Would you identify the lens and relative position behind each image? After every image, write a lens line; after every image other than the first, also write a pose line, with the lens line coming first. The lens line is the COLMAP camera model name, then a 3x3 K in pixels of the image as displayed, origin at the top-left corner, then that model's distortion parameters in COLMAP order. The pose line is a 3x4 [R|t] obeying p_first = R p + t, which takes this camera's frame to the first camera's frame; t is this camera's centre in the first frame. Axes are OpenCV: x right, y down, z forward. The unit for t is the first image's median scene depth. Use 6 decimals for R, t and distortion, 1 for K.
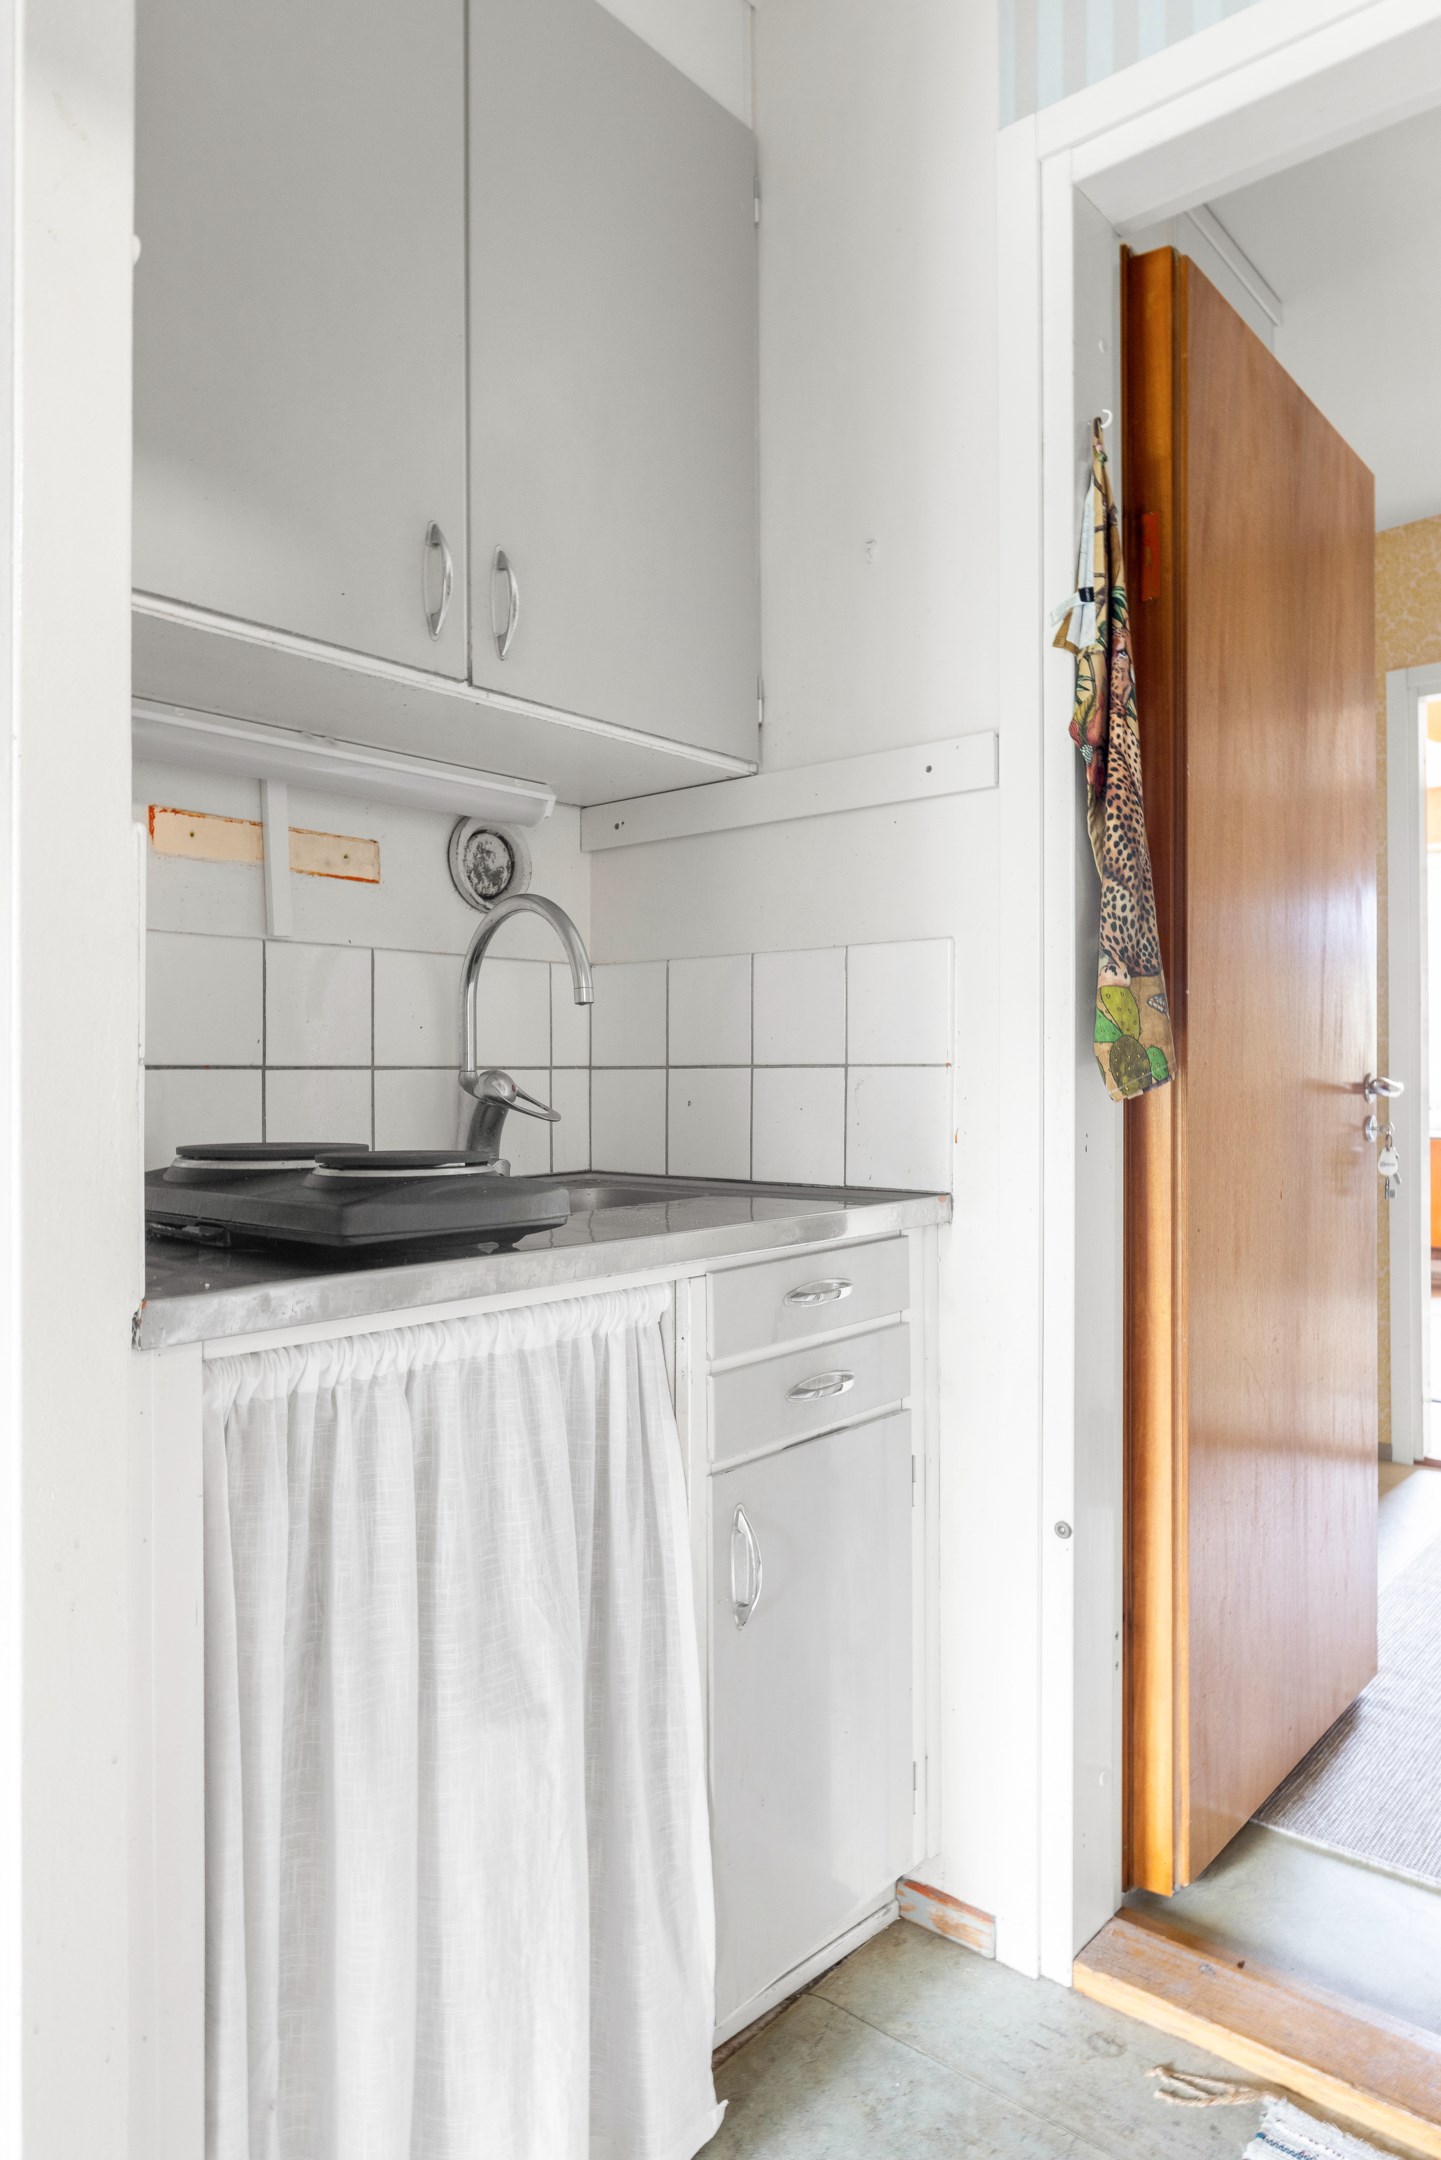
lens RADIAL K [[1380.9, 0, 720.5], [0, 1380.9, 1080.0], [0, 0, 1]] dist [-0.004960, 0.005225]
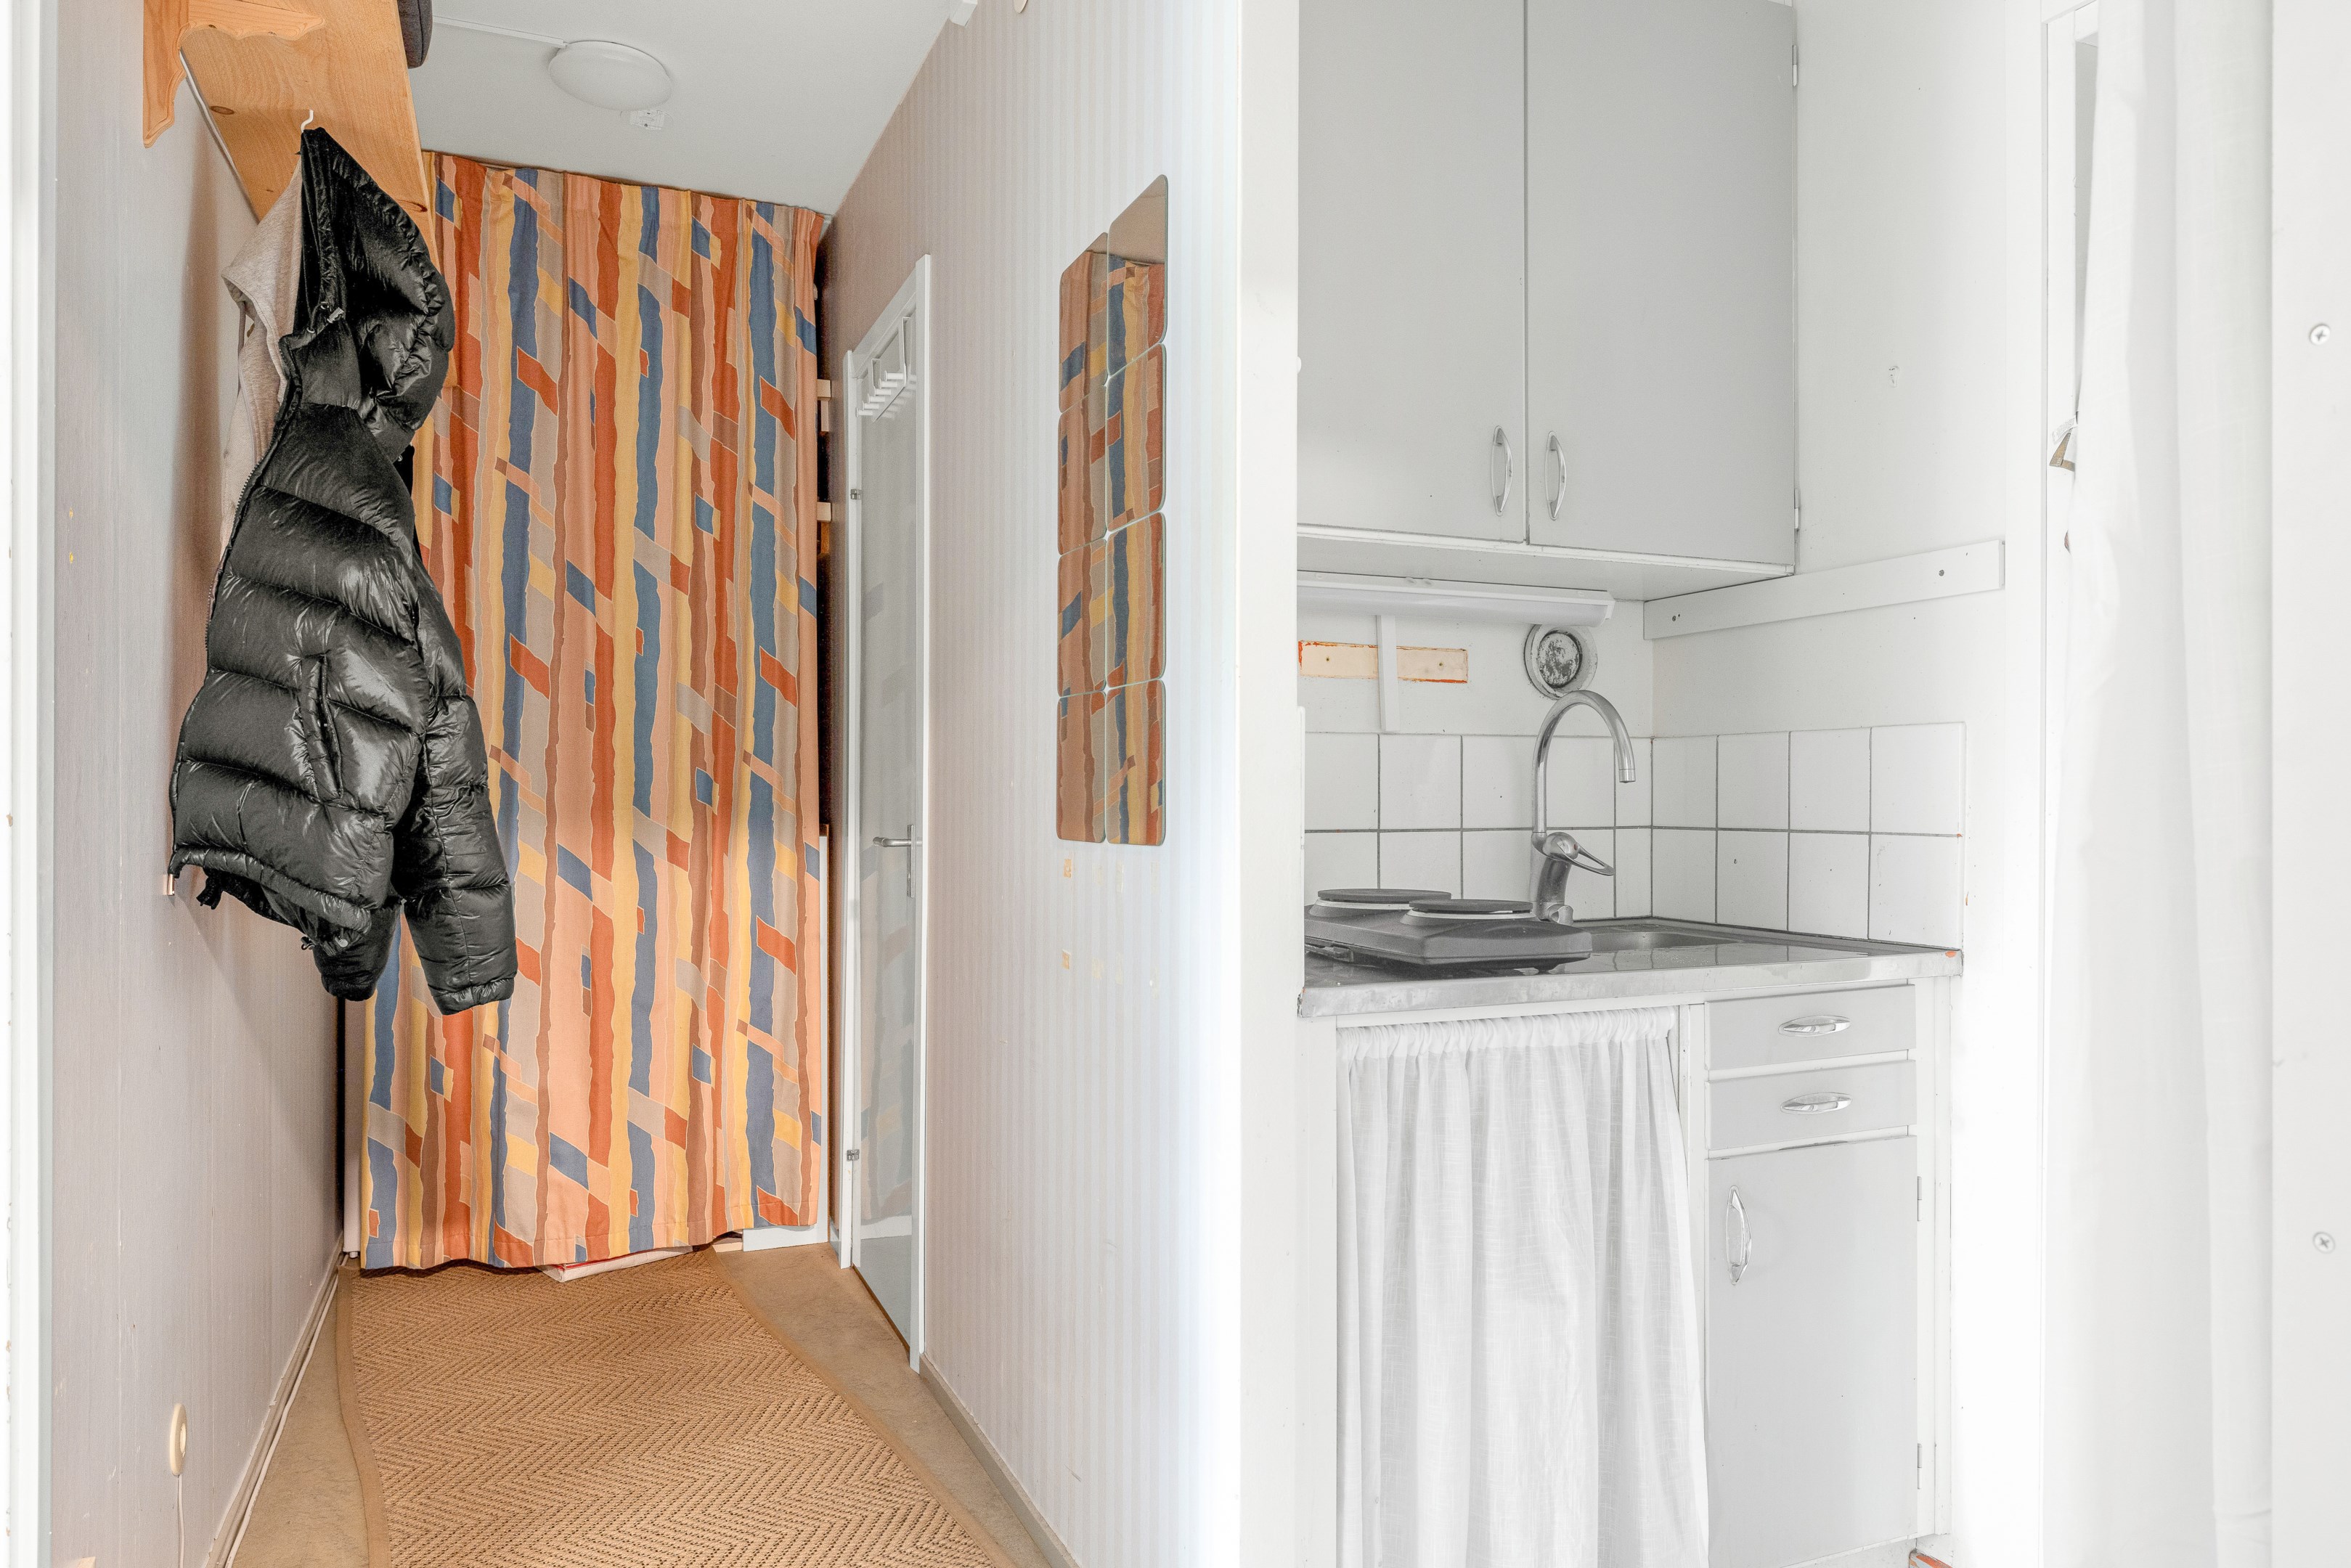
lens RADIAL K [[1502.9, 0, 1156.5], [0, 1502.9, 794.5], [0, 0, 1]] dist [-0.004960, 0.005225]
pose [[0.889303, -0.001720, -0.457315, 0.173180], [-0.001323, 0.999979, -0.006333, -0.043081], [0.457316, 0.006238, 0.889282, -0.472373]]
